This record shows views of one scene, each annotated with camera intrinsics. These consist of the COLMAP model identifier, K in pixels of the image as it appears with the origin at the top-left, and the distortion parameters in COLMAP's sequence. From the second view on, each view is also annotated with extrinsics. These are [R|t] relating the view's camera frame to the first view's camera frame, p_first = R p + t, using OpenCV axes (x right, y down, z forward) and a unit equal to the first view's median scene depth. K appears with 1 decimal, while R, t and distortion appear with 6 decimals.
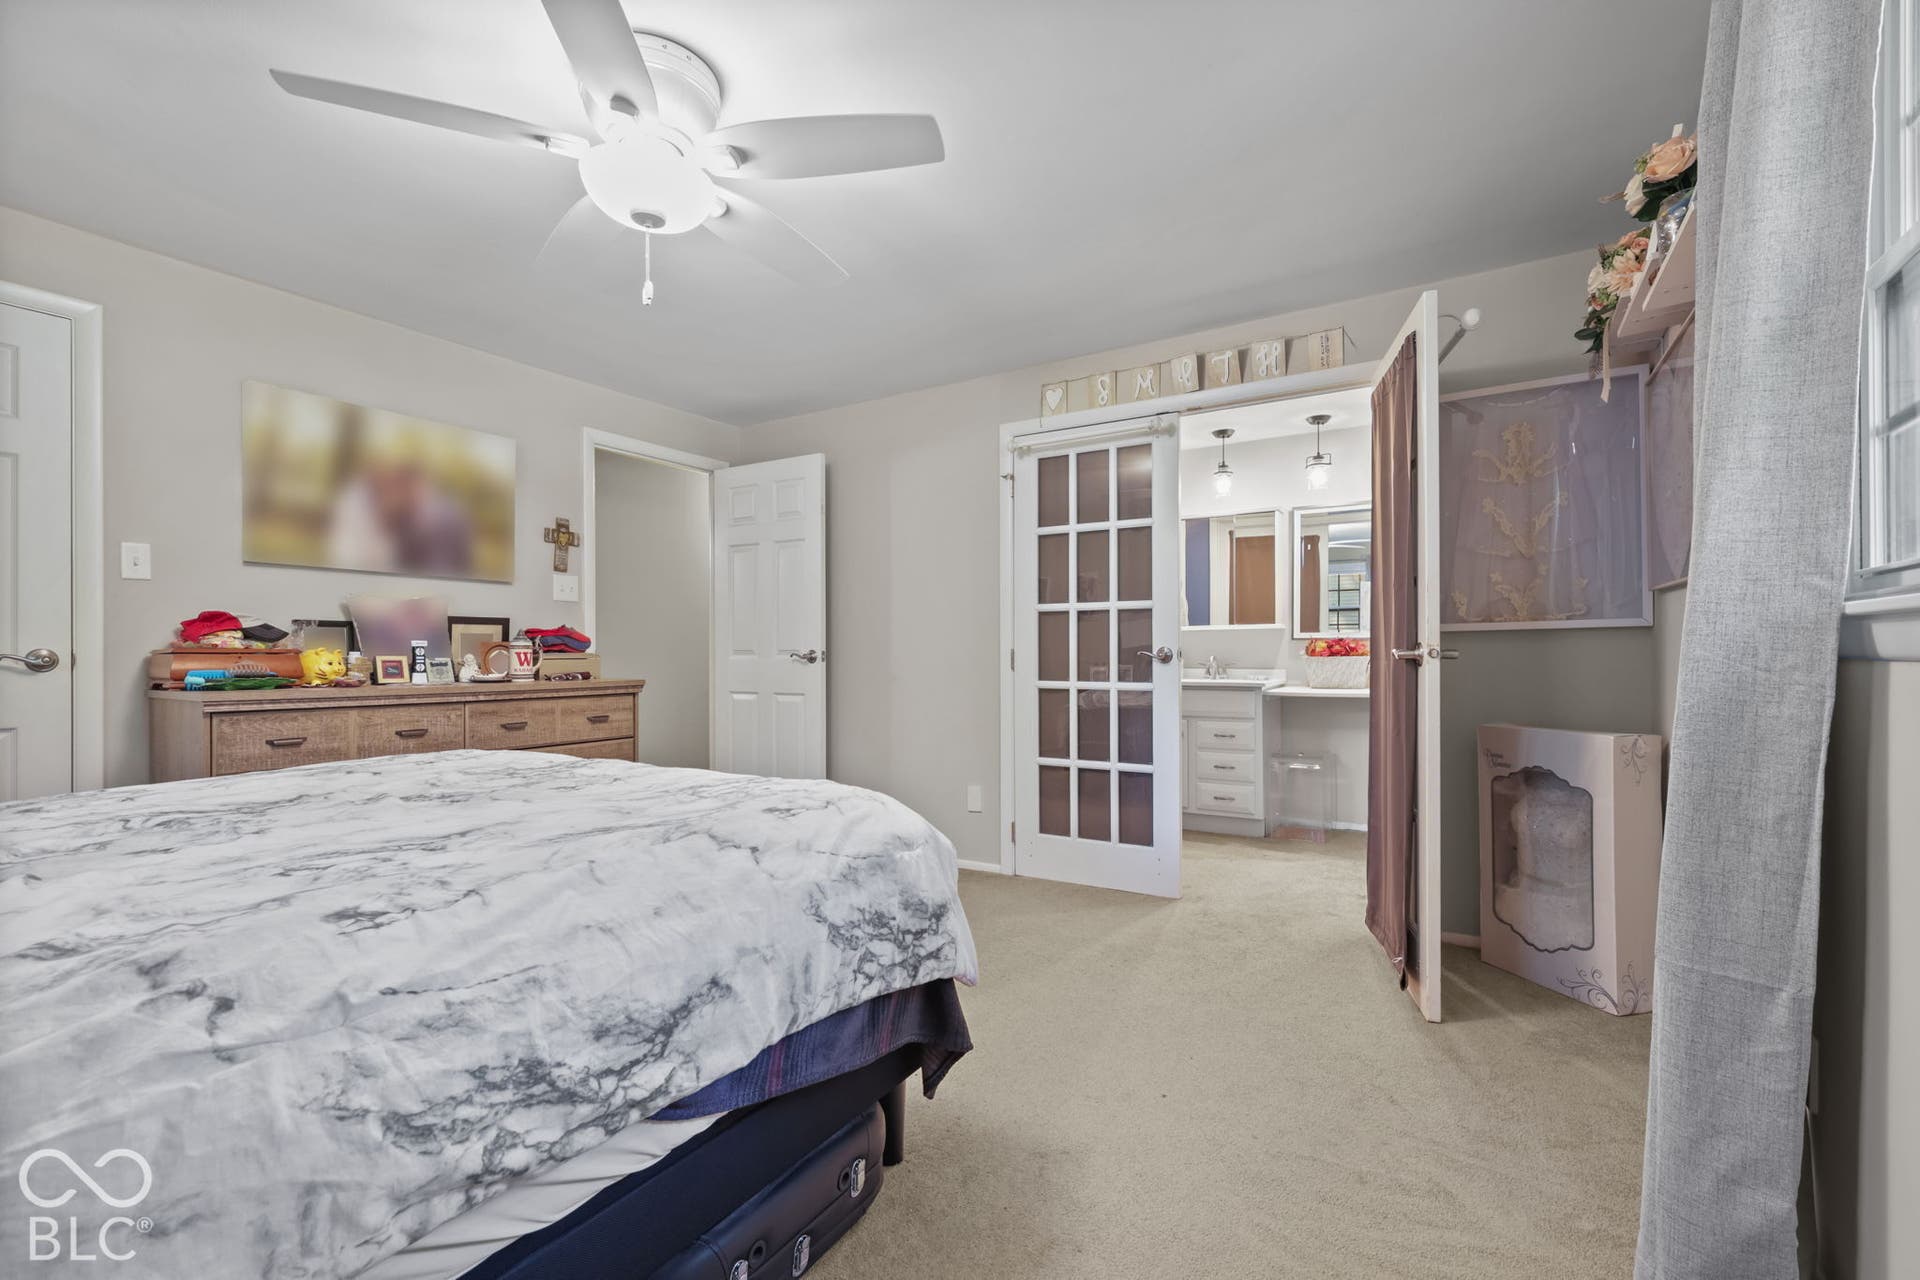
lens RADIAL K [[833.1, 0, 963.5], [0, 833.1, 650.4], [0, 0, 1]] dist [0.001492, -0.000023]
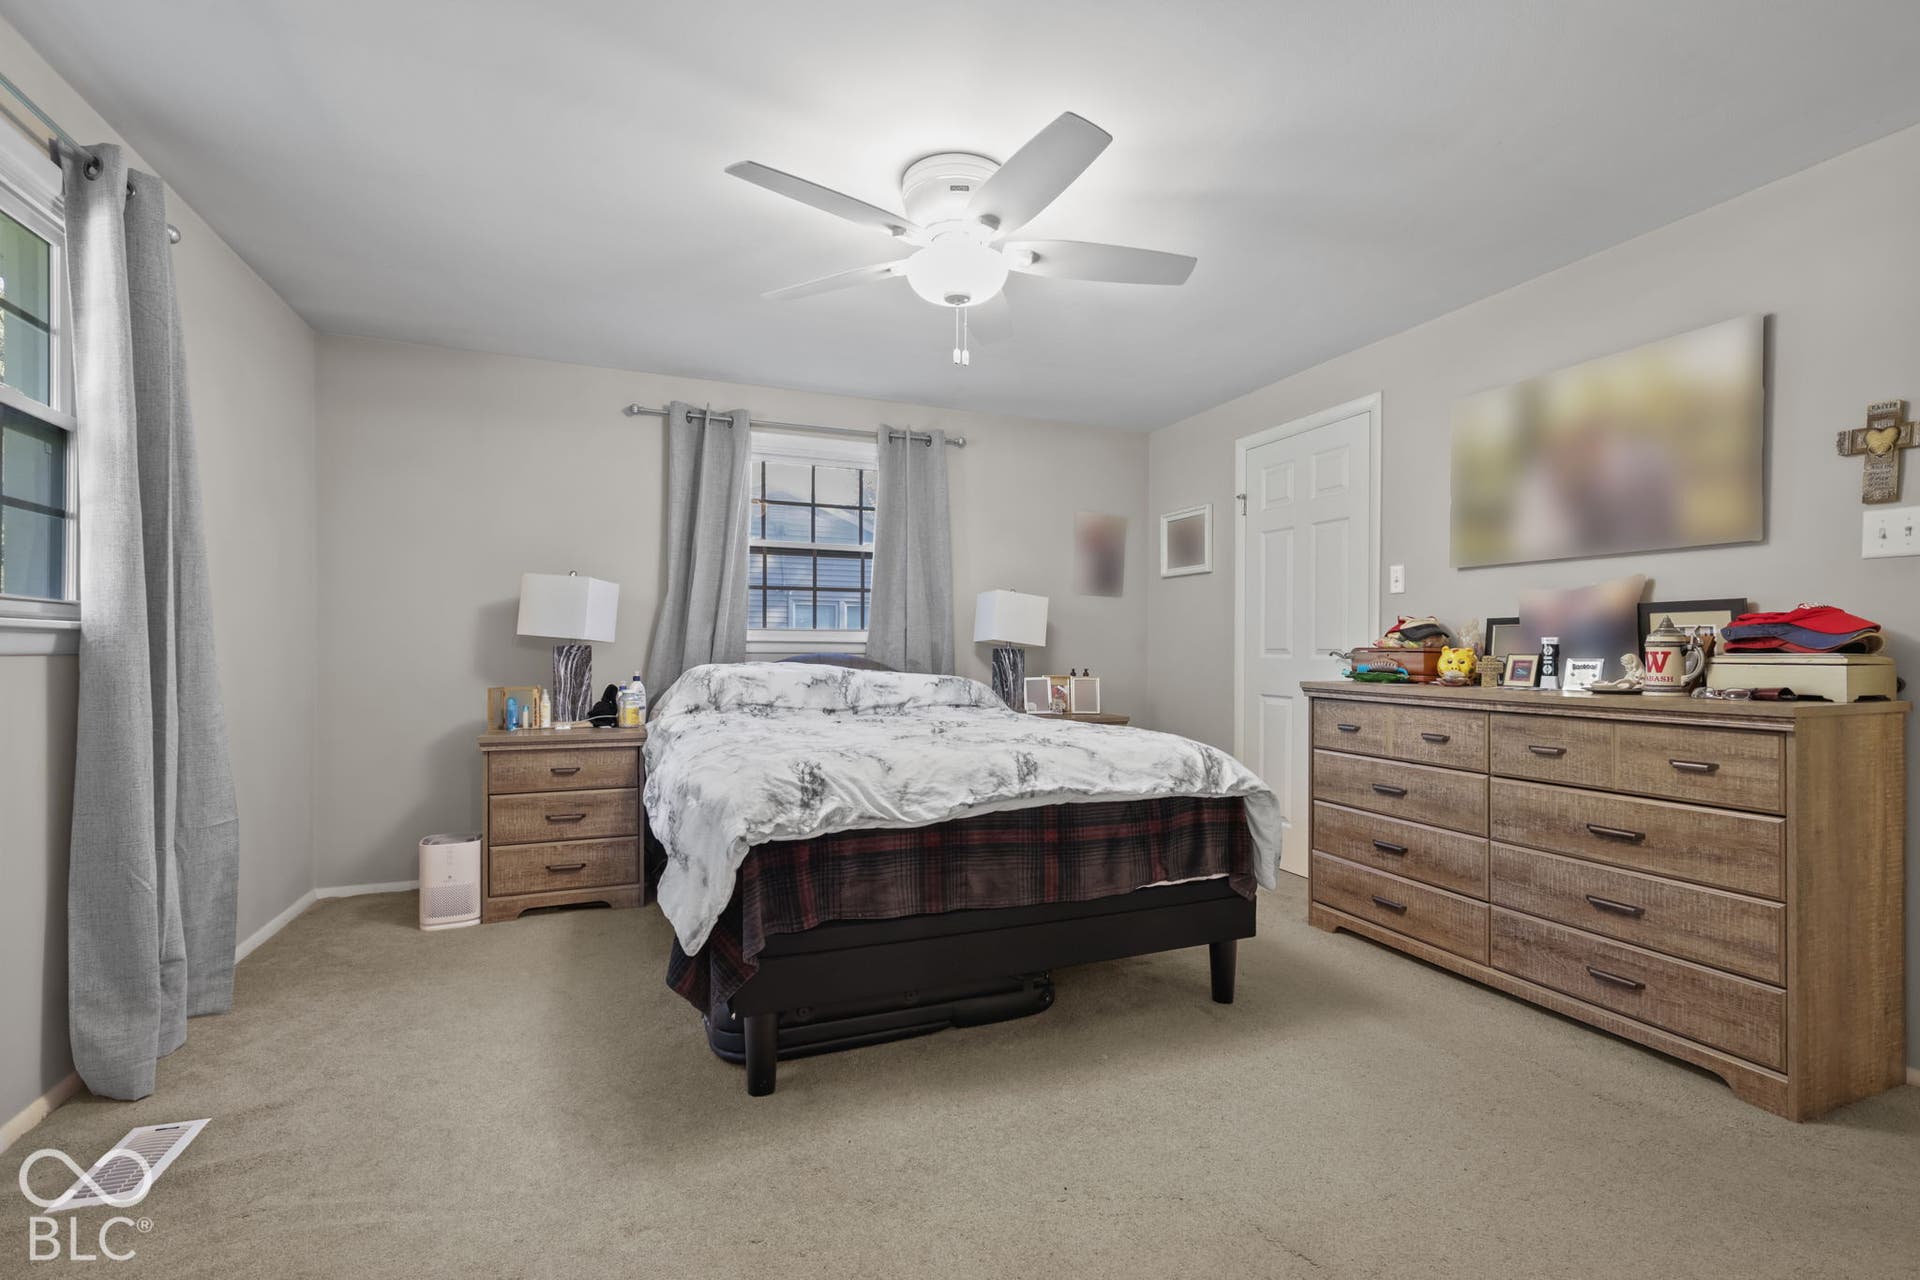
lens RADIAL K [[833.1, 0, 963.5], [0, 833.1, 650.4], [0, 0, 1]] dist [0.001492, -0.000023]
pose [[-0.593749, 0.000514, -0.804650, 0.369459], [-0.001630, 0.999997, 0.001842, 0.000670], [0.804648, 0.002405, -0.593747, 1.036826]]
